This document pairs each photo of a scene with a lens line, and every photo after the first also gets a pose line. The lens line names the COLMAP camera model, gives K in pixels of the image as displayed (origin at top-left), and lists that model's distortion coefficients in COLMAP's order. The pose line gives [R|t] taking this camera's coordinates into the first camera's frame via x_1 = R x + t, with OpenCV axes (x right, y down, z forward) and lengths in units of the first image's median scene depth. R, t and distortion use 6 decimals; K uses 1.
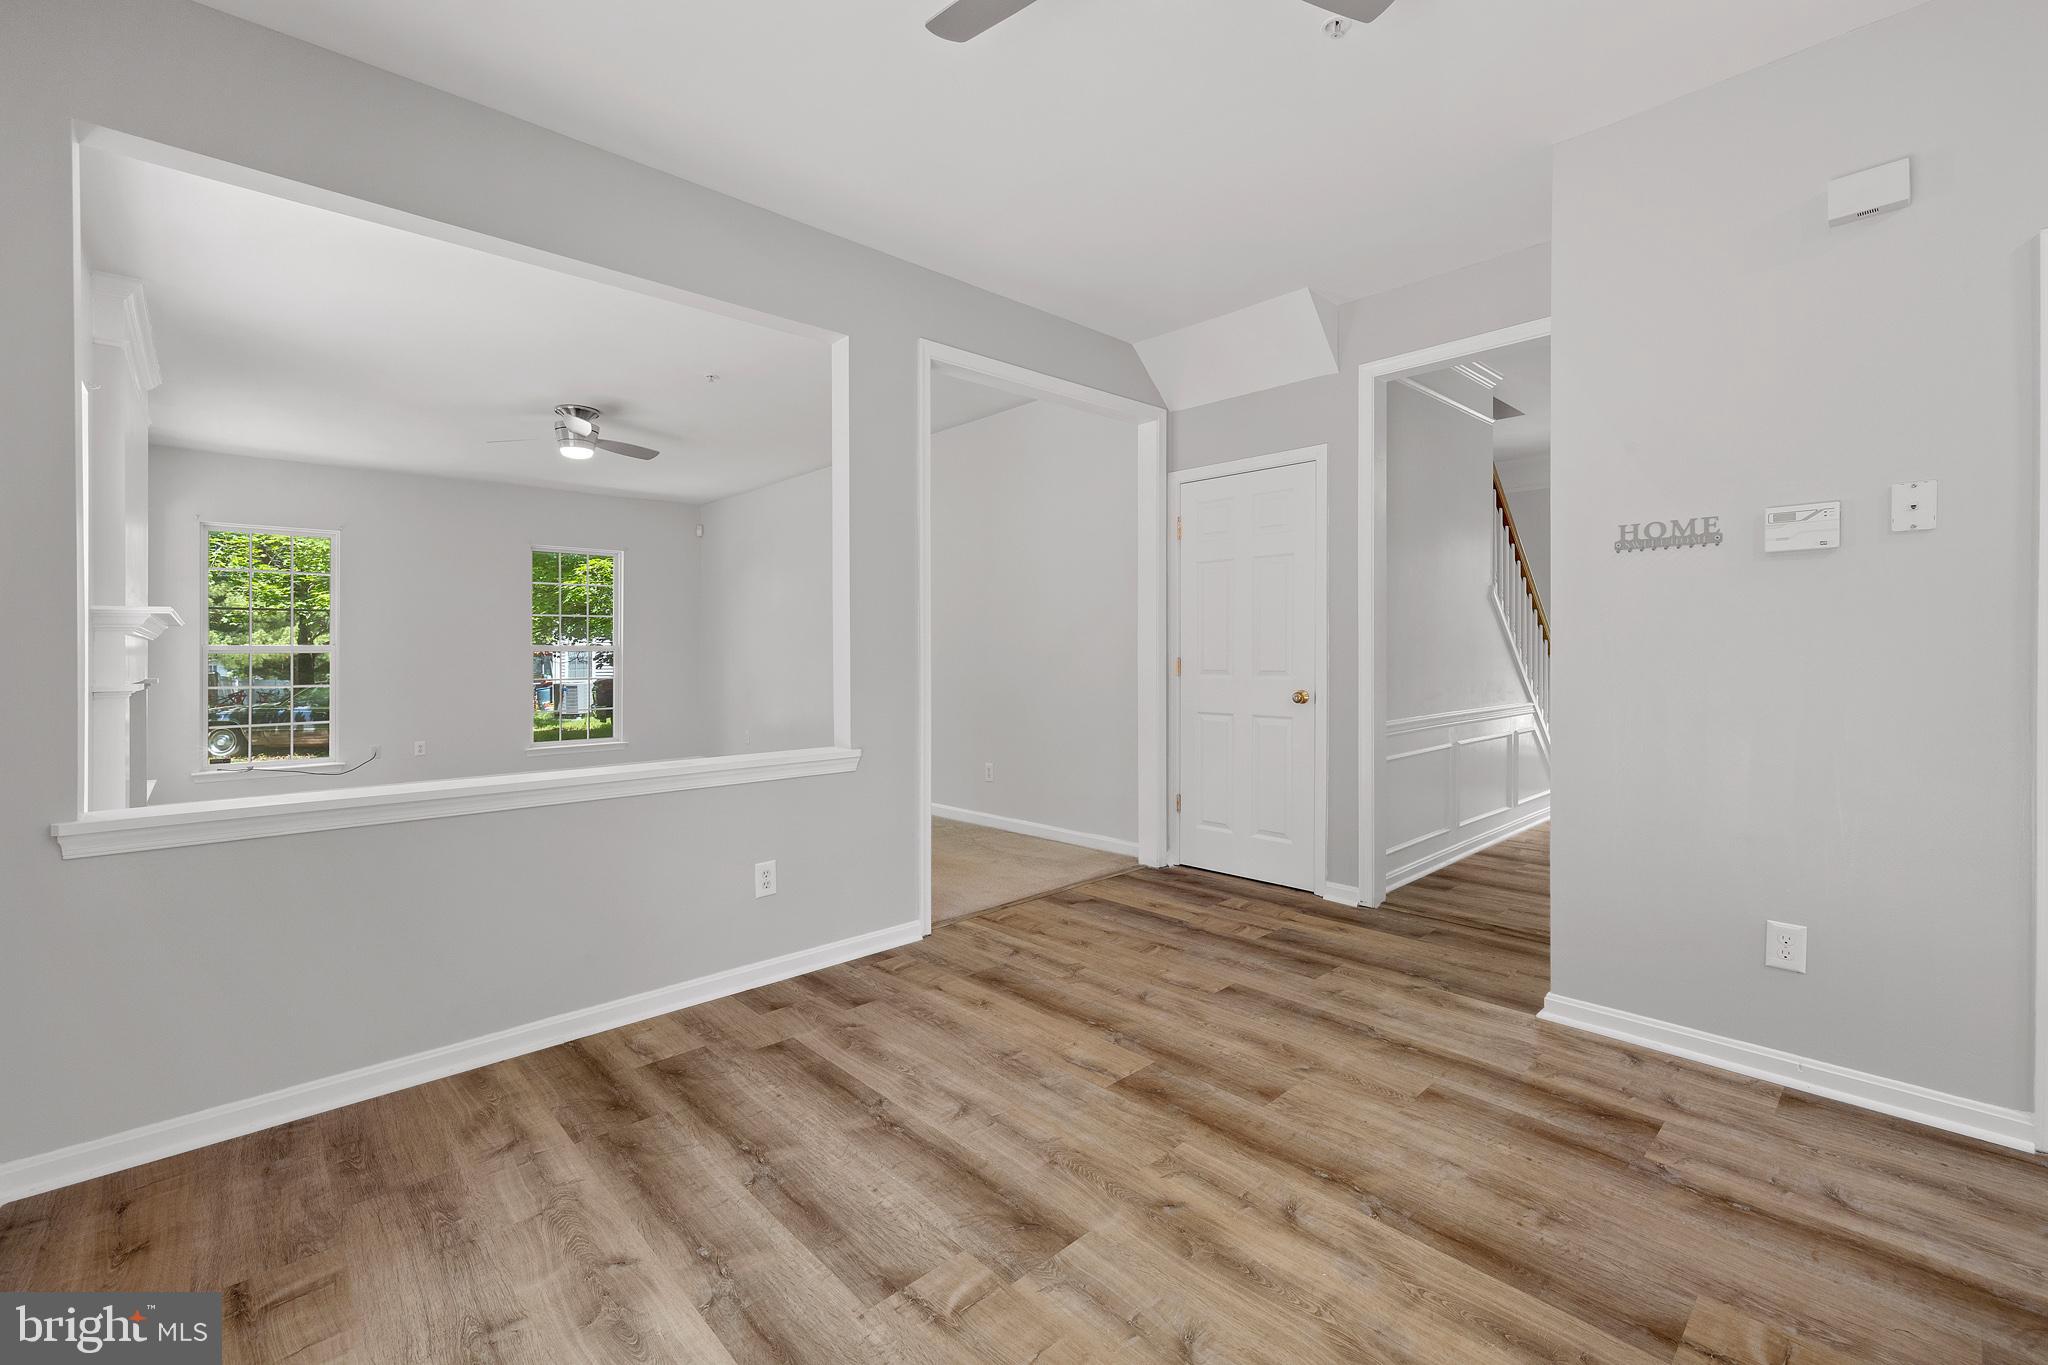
lens RADIAL K [[872.8, 0, 1025.0], [0, 872.8, 668.9], [0, 0, 1]] dist [0.002320, 0.000340]
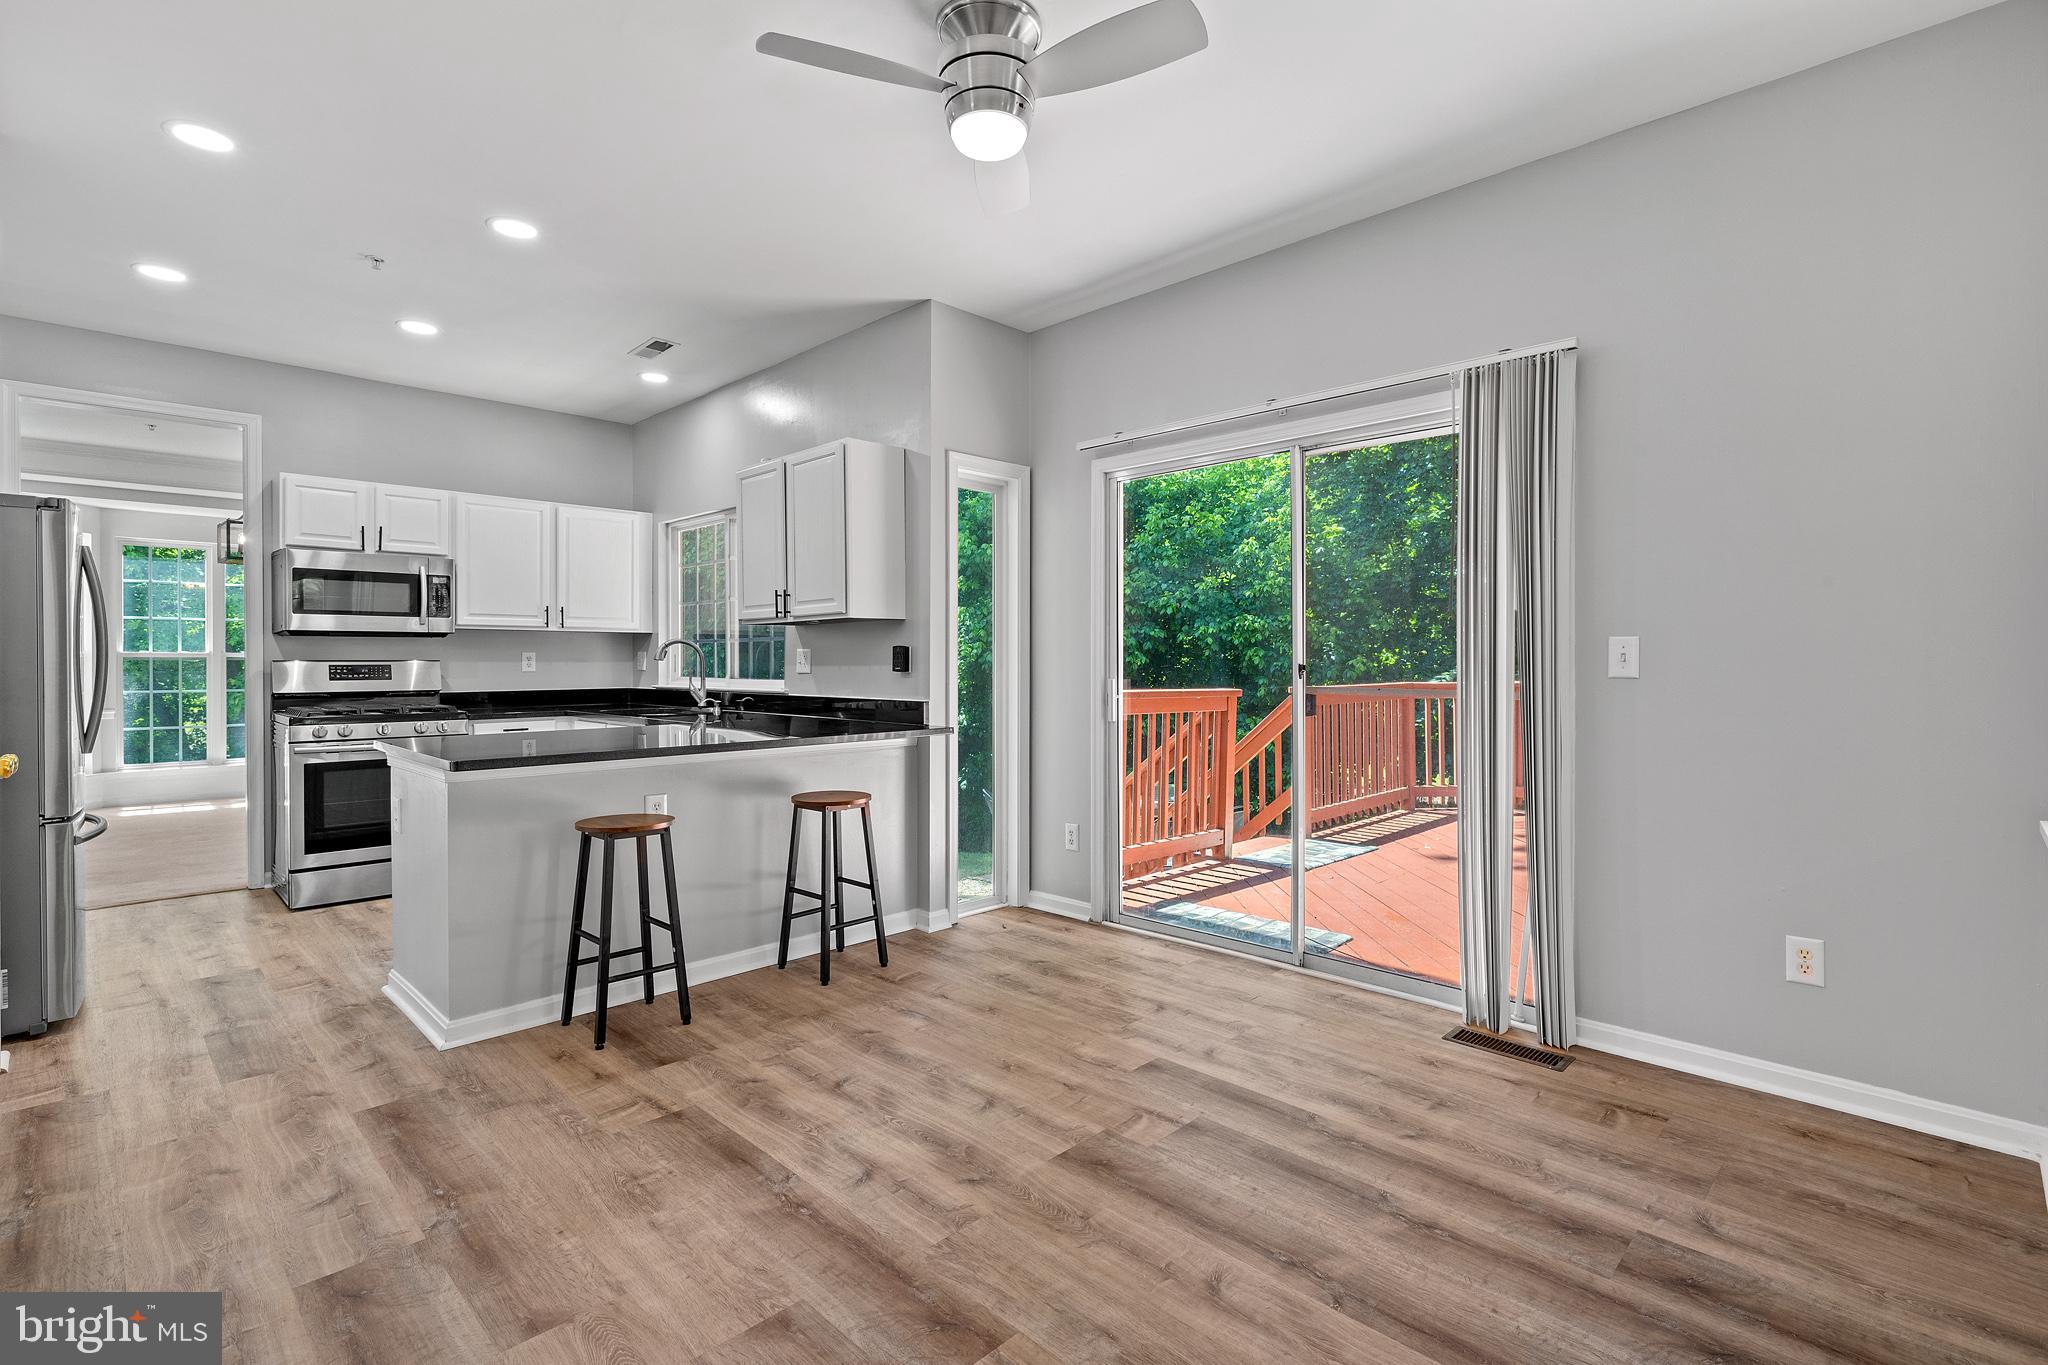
lens RADIAL K [[956.3, 0, 1019.0], [0, 956.3, 666.4], [0, 0, 1]] dist [-0.000083, 0.000150]
pose [[-0.999626, 0.009668, -0.025595, 0.125299], [0.009107, 0.999718, 0.021931, -0.043717], [0.025799, 0.021690, -0.999432, 2.053156]]
